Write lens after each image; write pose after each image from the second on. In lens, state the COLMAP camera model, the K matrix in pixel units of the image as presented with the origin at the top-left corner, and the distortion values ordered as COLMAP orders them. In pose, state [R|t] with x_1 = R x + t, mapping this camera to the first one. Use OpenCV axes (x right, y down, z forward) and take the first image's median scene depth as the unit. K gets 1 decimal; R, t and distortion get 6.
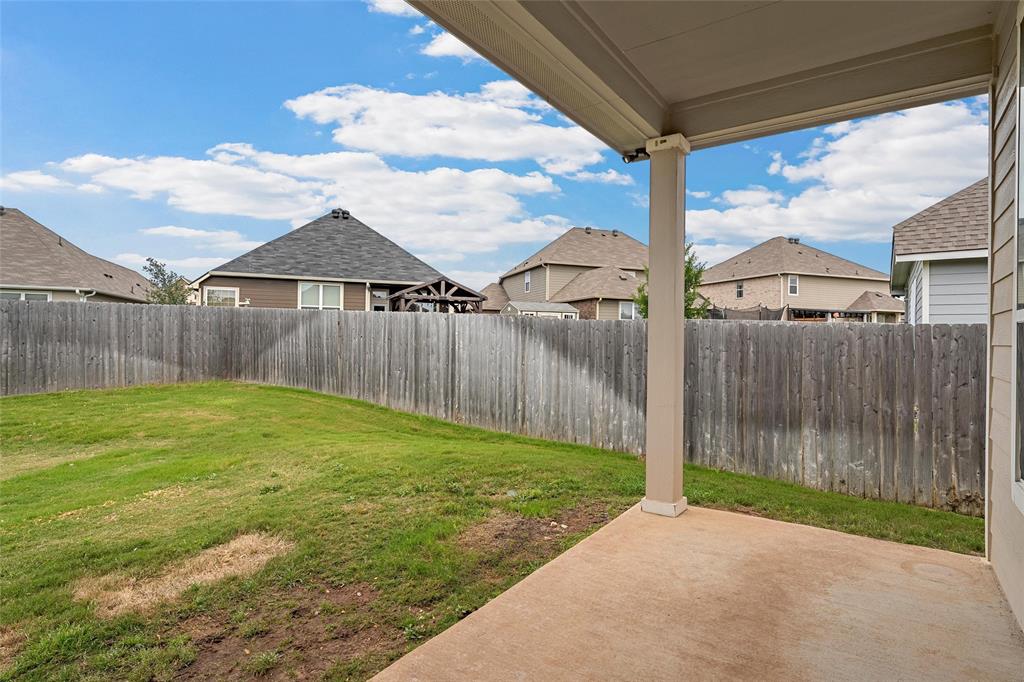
lens RADIAL K [[503.4, 0, 512.5], [0, 503.4, 335.7], [0, 0, 1]] dist [0.000081, -0.000214]
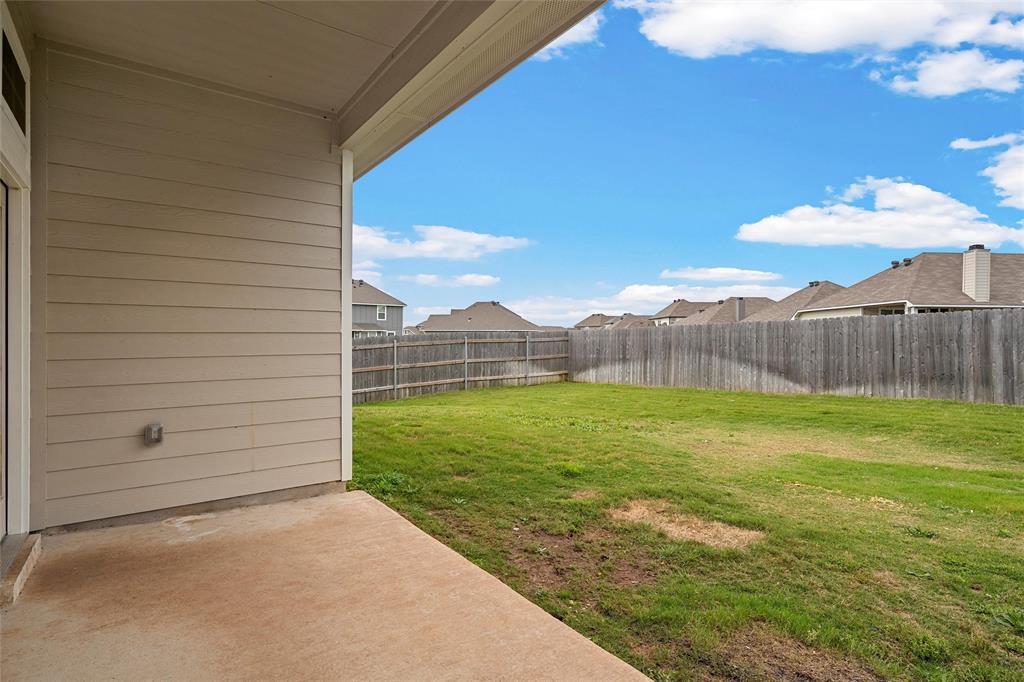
lens RADIAL K [[503.4, 0, 512.5], [0, 503.4, 335.7], [0, 0, 1]] dist [0.000081, -0.000214]
pose [[-0.275793, -0.022067, -0.960964, 0.562792], [-0.002495, 0.999750, -0.022241, 0.022762], [0.961214, -0.003736, -0.275779, 0.763263]]
